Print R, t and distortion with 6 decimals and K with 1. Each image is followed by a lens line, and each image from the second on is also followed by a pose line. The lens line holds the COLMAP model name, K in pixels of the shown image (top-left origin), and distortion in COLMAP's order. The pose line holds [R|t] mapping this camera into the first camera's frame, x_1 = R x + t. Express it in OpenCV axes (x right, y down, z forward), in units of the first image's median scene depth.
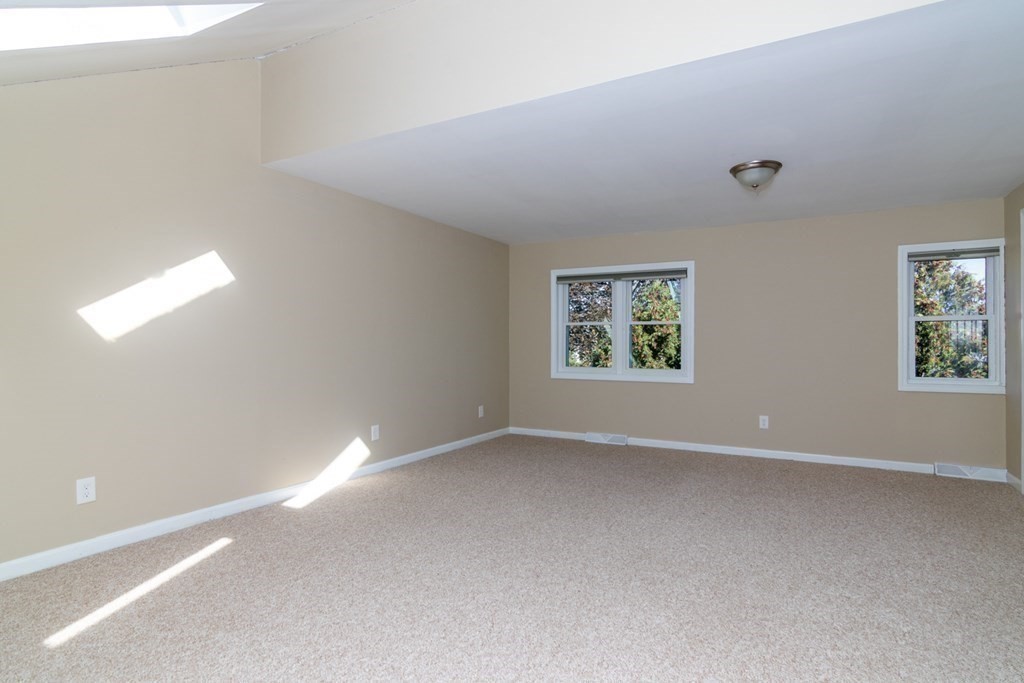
lens RADIAL K [[524.8, 0, 518.4], [0, 524.8, 340.7], [0, 0, 1]] dist [0.000946, -0.000191]
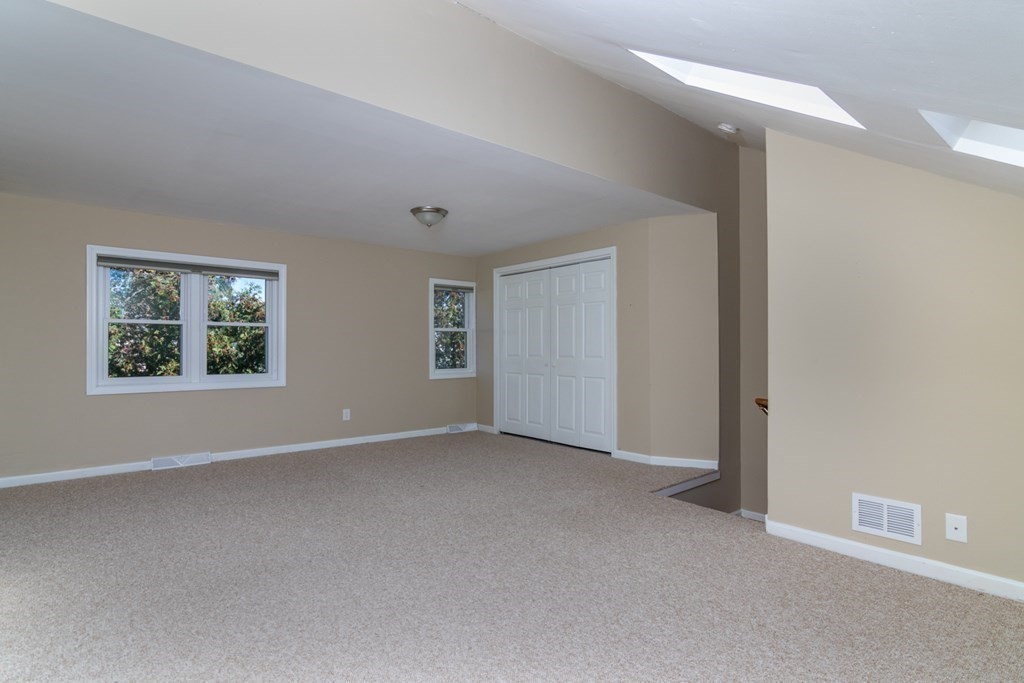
lens RADIAL K [[524.8, 0, 517.3], [0, 524.8, 345.6], [0, 0, 1]] dist [0.000946, -0.000191]
pose [[0.368239, -0.001194, 0.929730, -0.497241], [-0.004833, 0.999983, 0.003199, -0.002604], [-0.929719, -0.005672, 0.368227, 0.241951]]
